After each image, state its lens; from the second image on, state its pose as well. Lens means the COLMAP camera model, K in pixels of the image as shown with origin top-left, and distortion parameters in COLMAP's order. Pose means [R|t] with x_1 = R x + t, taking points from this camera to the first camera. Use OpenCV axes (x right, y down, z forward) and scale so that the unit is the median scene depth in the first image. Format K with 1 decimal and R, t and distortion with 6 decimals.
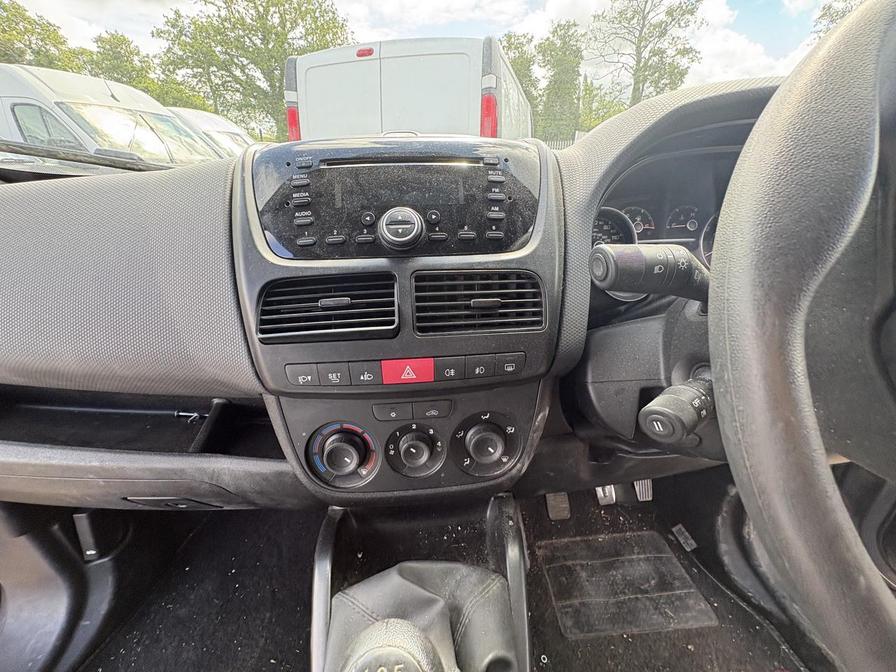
lens RADIAL K [[359.2, 0, 440.7], [0, 359.2, 341.5], [0, 0, 1]] dist [0.000843, 0.000448]
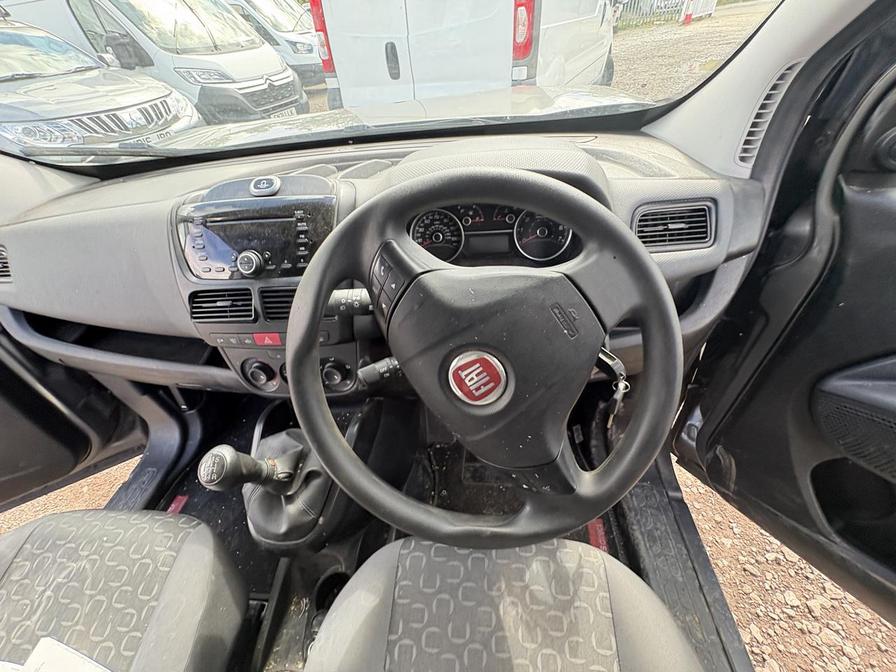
lens RADIAL K [[359.2, 0, 447.1], [0, 359.2, 340.4], [0, 0, 1]] dist [0.000843, 0.000448]
pose [[0.983327, 0.051433, -0.174419, 0.953534], [0.002637, 0.955031, 0.296493, -0.382800], [0.181825, -0.292010, 0.938973, -0.492764]]
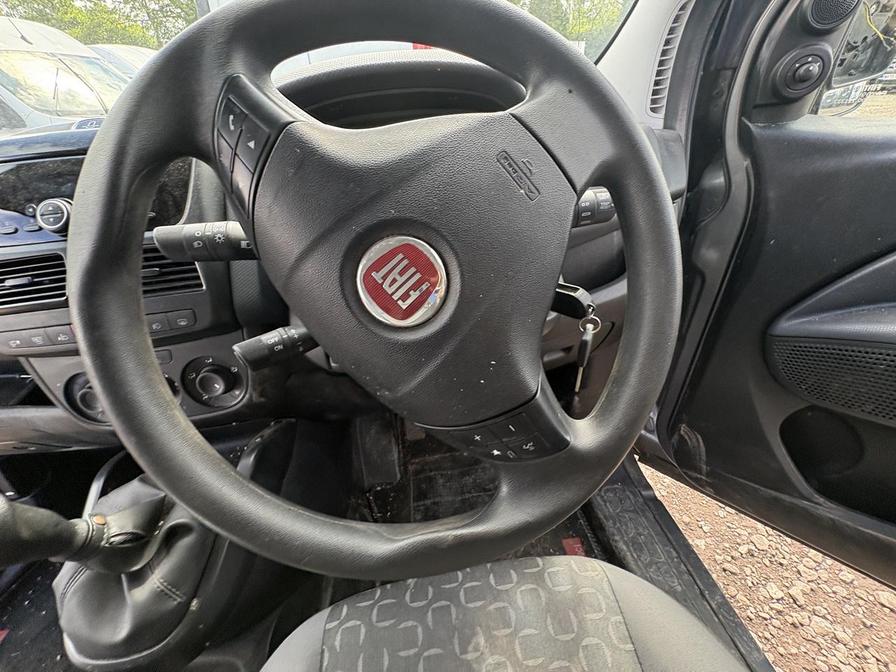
lens RADIAL K [[359.2, 0, 446.9], [0, 359.2, 342.6], [0, 0, 1]] dist [0.000843, 0.000448]
pose [[0.997233, -0.074314, 0.001956, 0.938001], [0.073080, 0.984826, 0.157410, 0.009386], [-0.013624, -0.156831, 0.987531, -0.235995]]
